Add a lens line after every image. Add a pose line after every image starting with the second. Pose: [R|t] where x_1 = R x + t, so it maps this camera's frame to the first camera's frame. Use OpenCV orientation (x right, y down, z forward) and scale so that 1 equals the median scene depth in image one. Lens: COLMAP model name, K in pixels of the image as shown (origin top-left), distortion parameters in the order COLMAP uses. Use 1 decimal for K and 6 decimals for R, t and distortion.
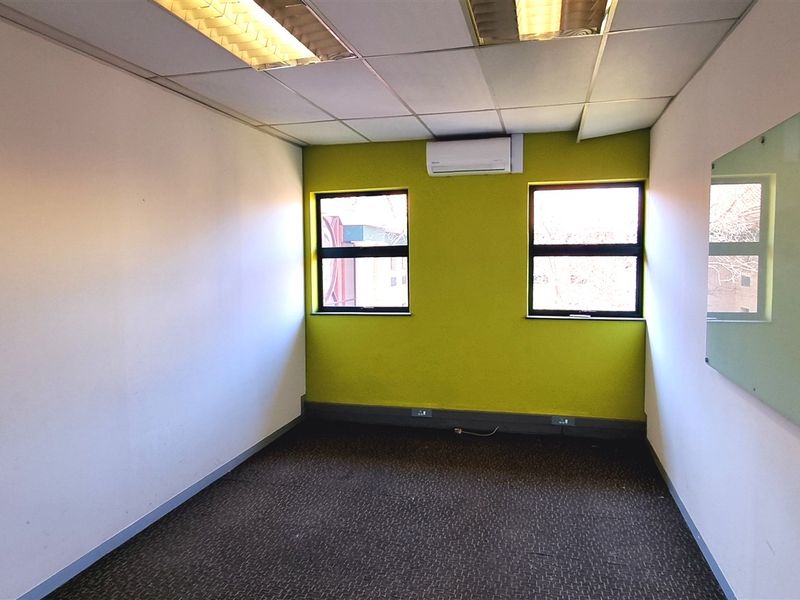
lens RADIAL K [[551.4, 0, 400.9], [0, 551.4, 277.4], [0, 0, 1]] dist [0.035033, 0.001066]
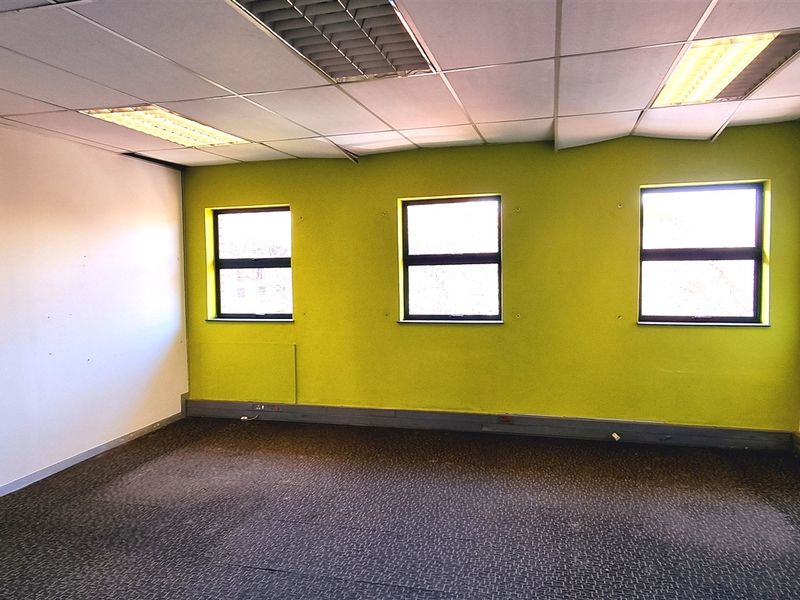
lens RADIAL K [[539.5, 0, 413.0], [0, 539.5, 295.9], [0, 0, 1]] dist [-0.000757, 0.001167]
pose [[0.999895, -0.008805, -0.011488, 0.258530], [0.009036, 0.999756, 0.020153, 0.000076], [0.011308, -0.020255, 0.999731, -0.062116]]
